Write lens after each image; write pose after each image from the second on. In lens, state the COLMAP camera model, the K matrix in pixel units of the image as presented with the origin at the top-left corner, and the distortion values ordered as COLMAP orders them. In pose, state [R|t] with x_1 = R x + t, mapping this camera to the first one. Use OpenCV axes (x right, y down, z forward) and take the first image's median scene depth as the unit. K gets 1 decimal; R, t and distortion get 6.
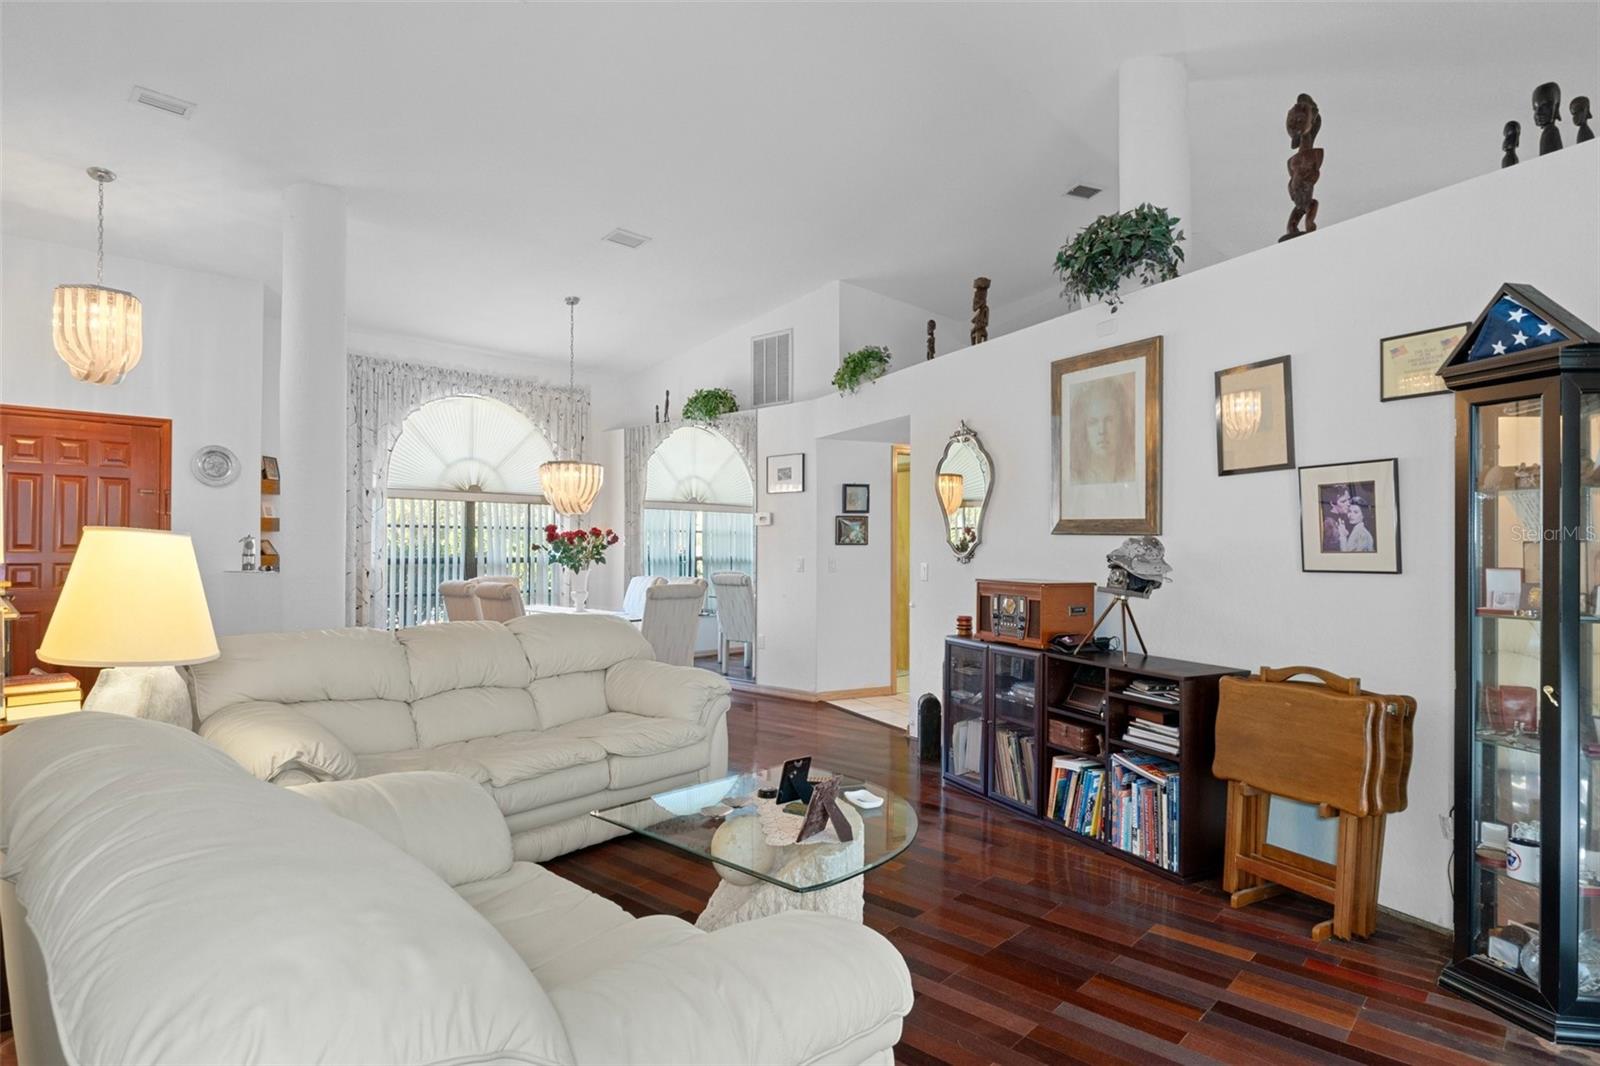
lens RADIAL K [[882.4, 0, 811.0], [0, 882.4, 524.6], [0, 0, 1]] dist [0.000277, -0.000026]
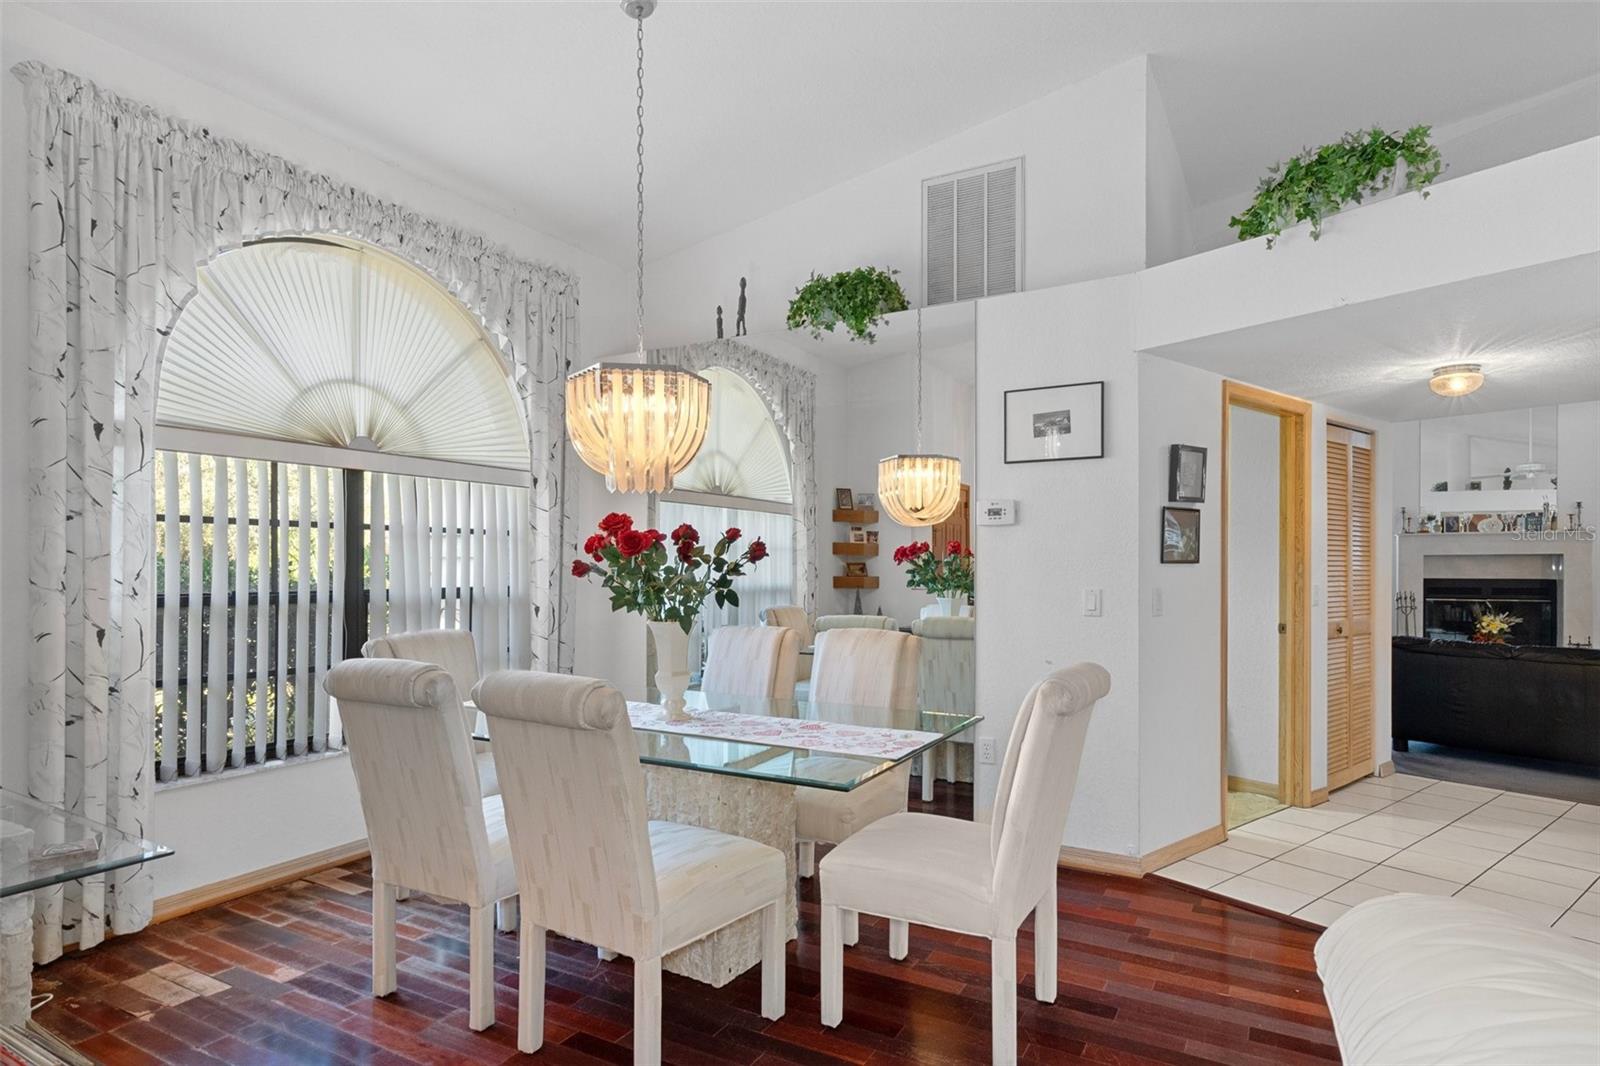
lens RADIAL K [[837.5, 0, 799.0], [0, 837.5, 557.5], [0, 0, 1]] dist [0.002835, 0.000948]
pose [[0.974972, 0.002661, 0.222313, -0.267538], [-0.005887, 0.999887, 0.013848, 0.013319], [-0.222251, -0.014811, 0.974877, 0.537370]]
